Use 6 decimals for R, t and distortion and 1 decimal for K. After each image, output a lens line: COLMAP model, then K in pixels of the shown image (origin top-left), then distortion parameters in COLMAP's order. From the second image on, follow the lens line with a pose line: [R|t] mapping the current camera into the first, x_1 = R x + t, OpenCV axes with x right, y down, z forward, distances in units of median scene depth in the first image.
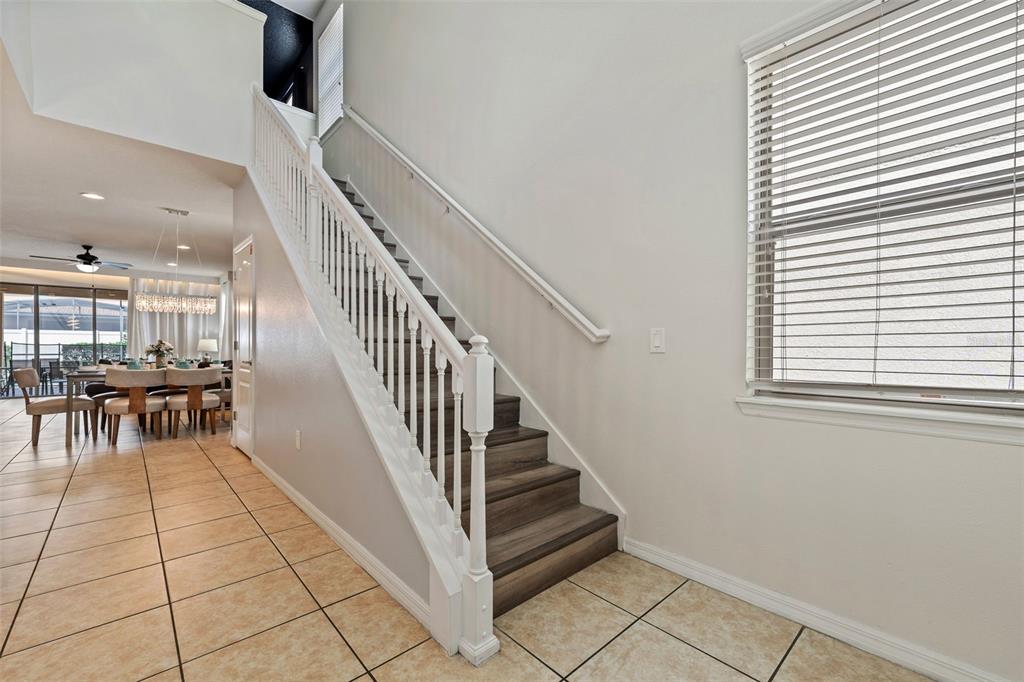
lens RADIAL K [[414.8, 0, 515.7], [0, 414.8, 349.6], [0, 0, 1]] dist [0.000840, -0.001000]
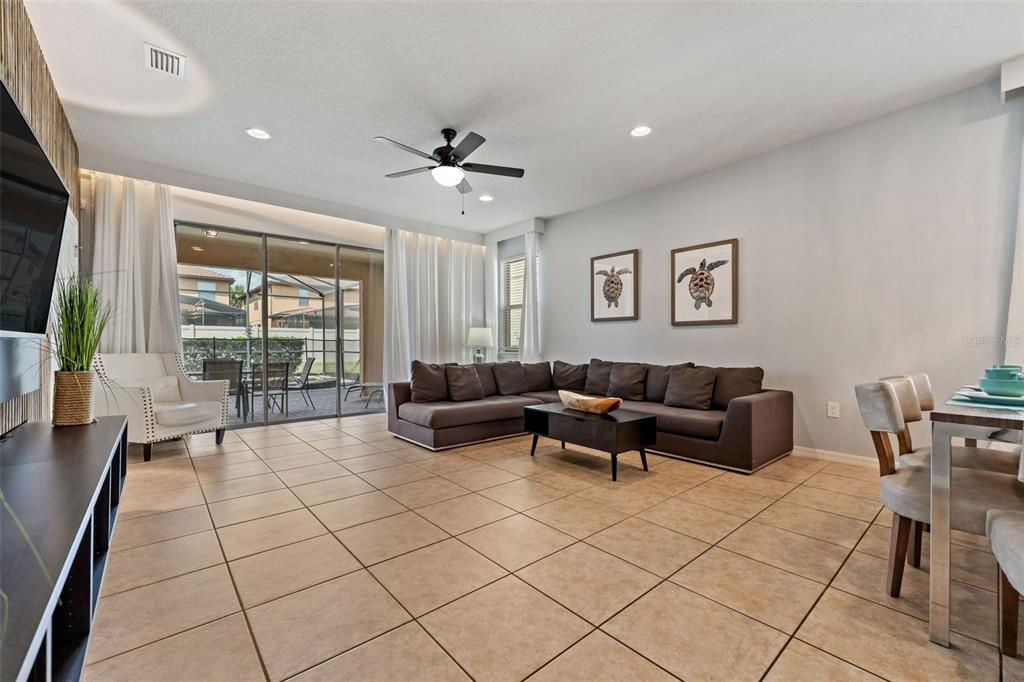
lens RADIAL K [[414.8, 0, 513.7], [0, 414.8, 347.6], [0, 0, 1]] dist [0.000840, -0.001000]
pose [[0.998863, -0.005035, -0.047399, -0.936095], [0.005243, 0.999977, 0.004262, 0.004306], [0.047377, -0.004506, 0.998867, 0.513125]]
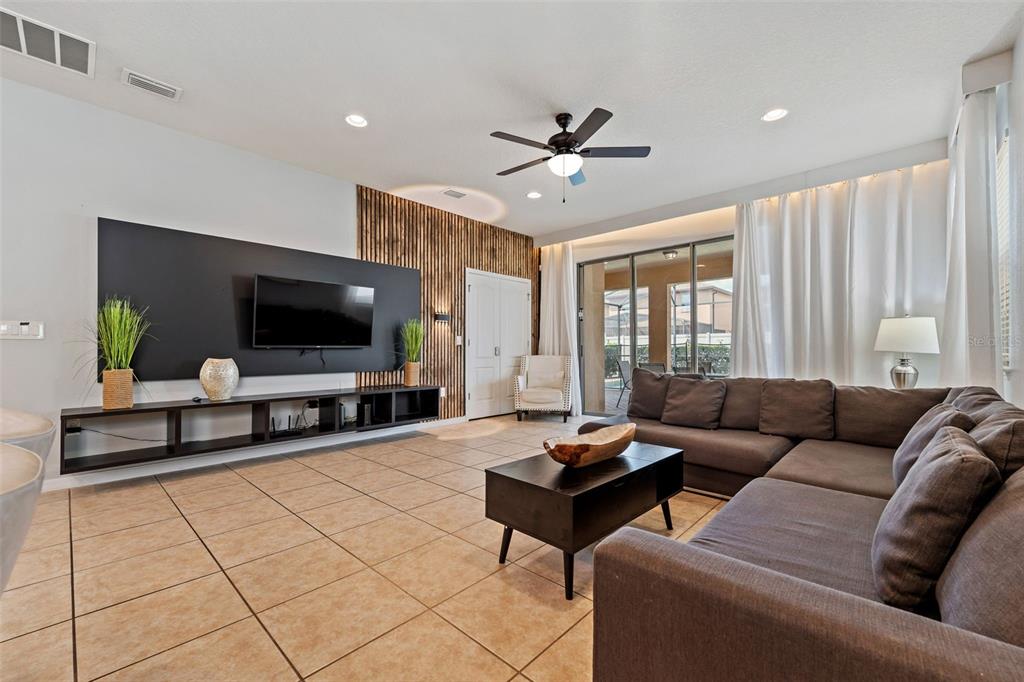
lens RADIAL K [[414.8, 0, 515.6], [0, 414.8, 352.7], [0, 0, 1]] dist [0.000840, -0.001000]
pose [[0.070987, 0.001167, -0.997477, -0.592612], [-0.000682, 0.999999, 0.001121, 0.005071], [0.997477, 0.000601, 0.070988, 0.918099]]
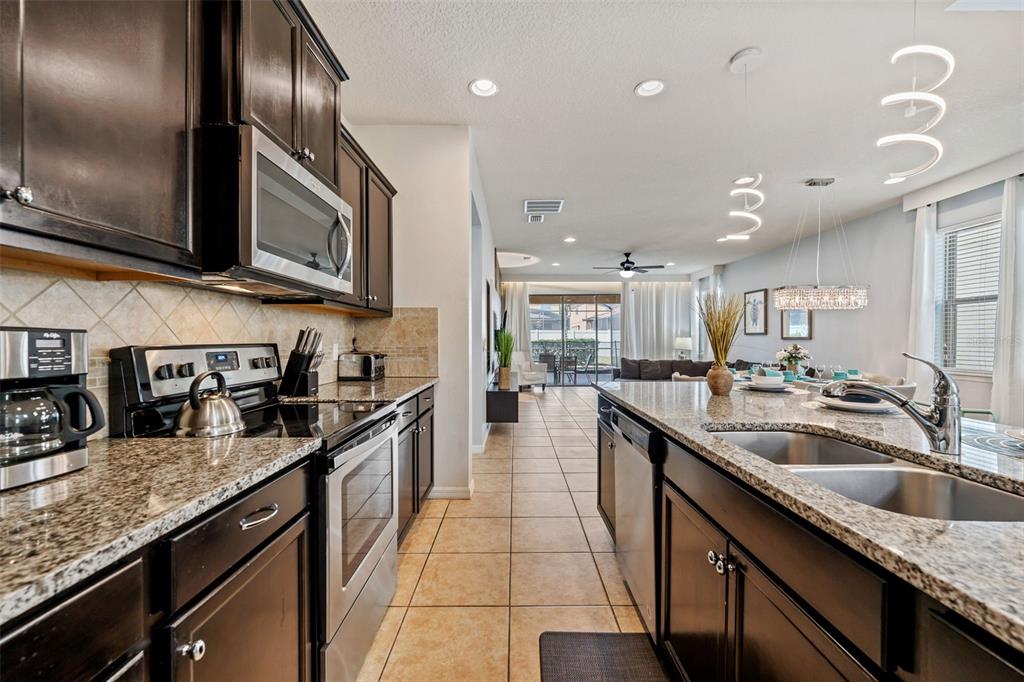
lens RADIAL K [[414.8, 0, 519.6], [0, 414.8, 346.6], [0, 0, 1]] dist [0.000840, -0.001000]
pose [[0.732459, 0.005162, -0.680792, -0.507148], [0.002451, 0.999945, 0.010219, -0.020325], [0.680807, -0.009154, 0.732406, 0.023163]]
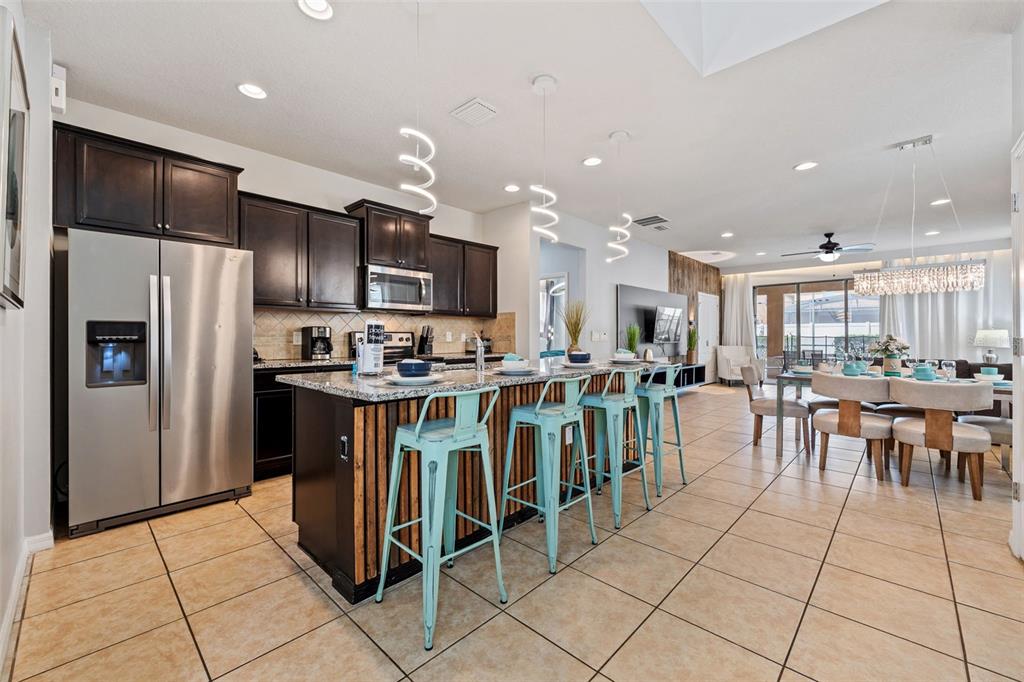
lens RADIAL K [[414.8, 0, 514.3], [0, 414.8, 333.5], [0, 0, 1]] dist [0.000840, -0.001000]
pose [[0.055702, -0.010667, -0.998390, -0.138020], [-0.003920, 0.999933, -0.010902, -0.010888], [0.998440, 0.004521, 0.055656, 0.237894]]
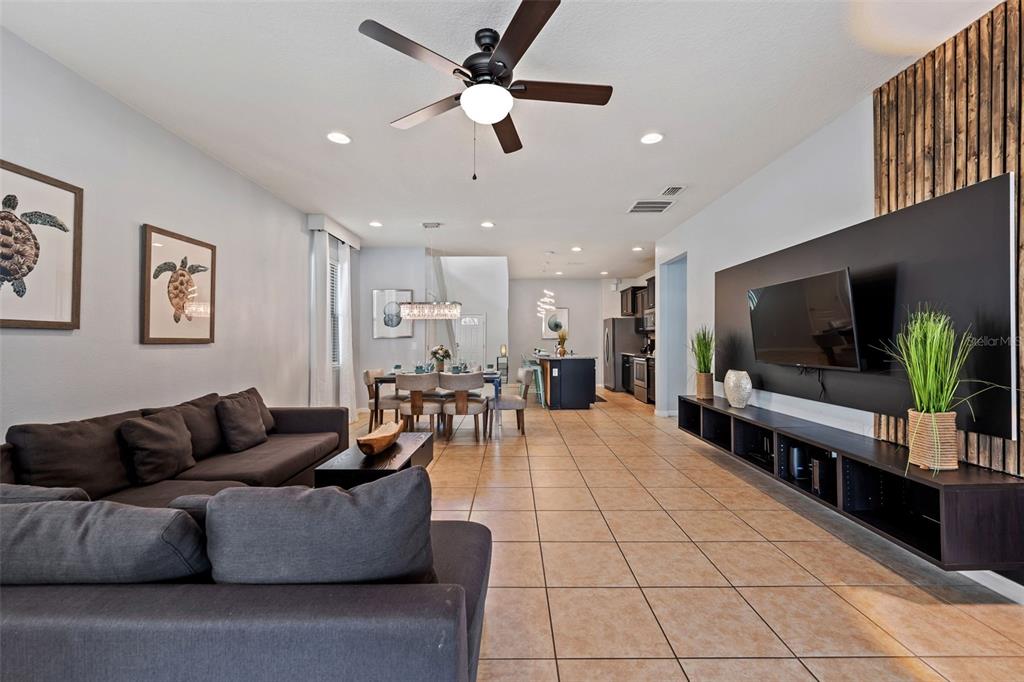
lens RADIAL K [[414.8, 0, 512.3], [0, 414.8, 337.6], [0, 0, 1]] dist [0.000840, -0.001000]
pose [[-0.731297, 0.001743, 0.682057, -1.253719], [0.001174, 0.999998, -0.001297, -0.030692], [-0.682059, -0.000148, -0.731297, 1.210776]]
